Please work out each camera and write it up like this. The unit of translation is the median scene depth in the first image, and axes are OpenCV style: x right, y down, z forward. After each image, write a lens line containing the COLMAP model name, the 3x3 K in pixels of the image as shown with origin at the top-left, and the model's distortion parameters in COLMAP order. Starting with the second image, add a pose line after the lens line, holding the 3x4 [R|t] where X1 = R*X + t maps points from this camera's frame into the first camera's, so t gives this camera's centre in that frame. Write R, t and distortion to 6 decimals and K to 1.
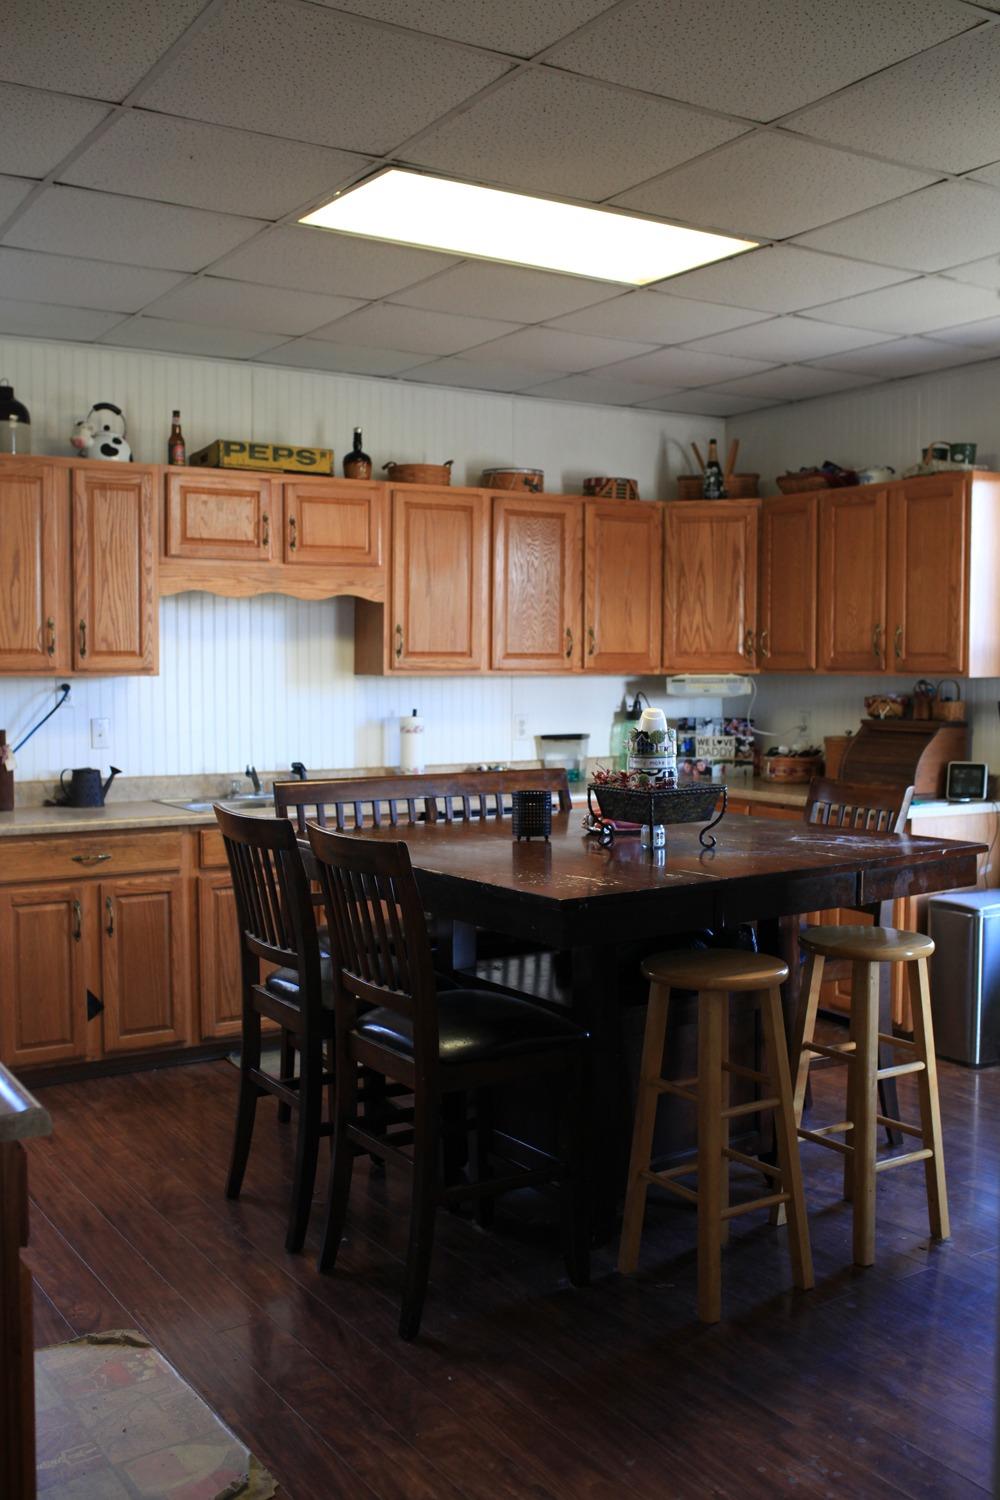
lens RADIAL K [[1475.4, 0, 500.0], [0, 1475.4, 750.0], [0, 0, 1]] dist [-0.007569, 0.018155]
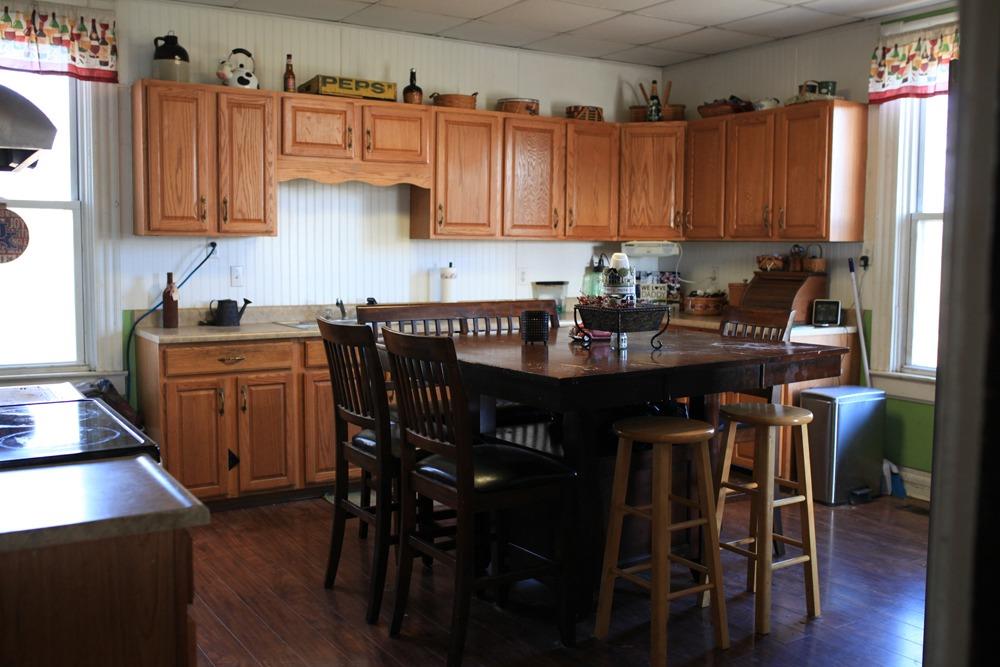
lens RADIAL K [[983.6, 0, 502.9], [0, 983.6, 324.8], [0, 0, 1]] dist [-0.007569, 0.018155]
pose [[0.999981, 0.005412, 0.003025, -0.009746], [-0.005470, 0.999797, 0.019412, 0.017153], [-0.002920, -0.019428, 0.999807, 0.022130]]
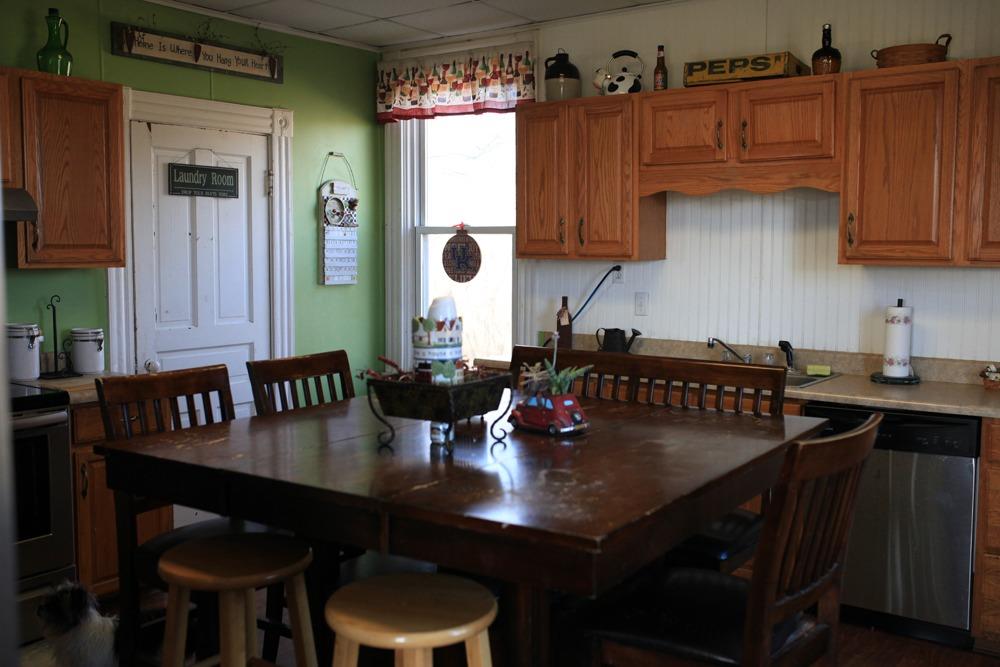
lens RADIAL K [[983.6, 0, 502.9], [0, 983.6, 324.8], [0, 0, 1]] dist [-0.007569, 0.018155]
pose [[0.356623, 0.075902, -0.931160, 0.517735], [-0.061471, 0.996441, 0.057680, -0.036421], [0.932224, 0.036669, 0.360019, 0.588048]]
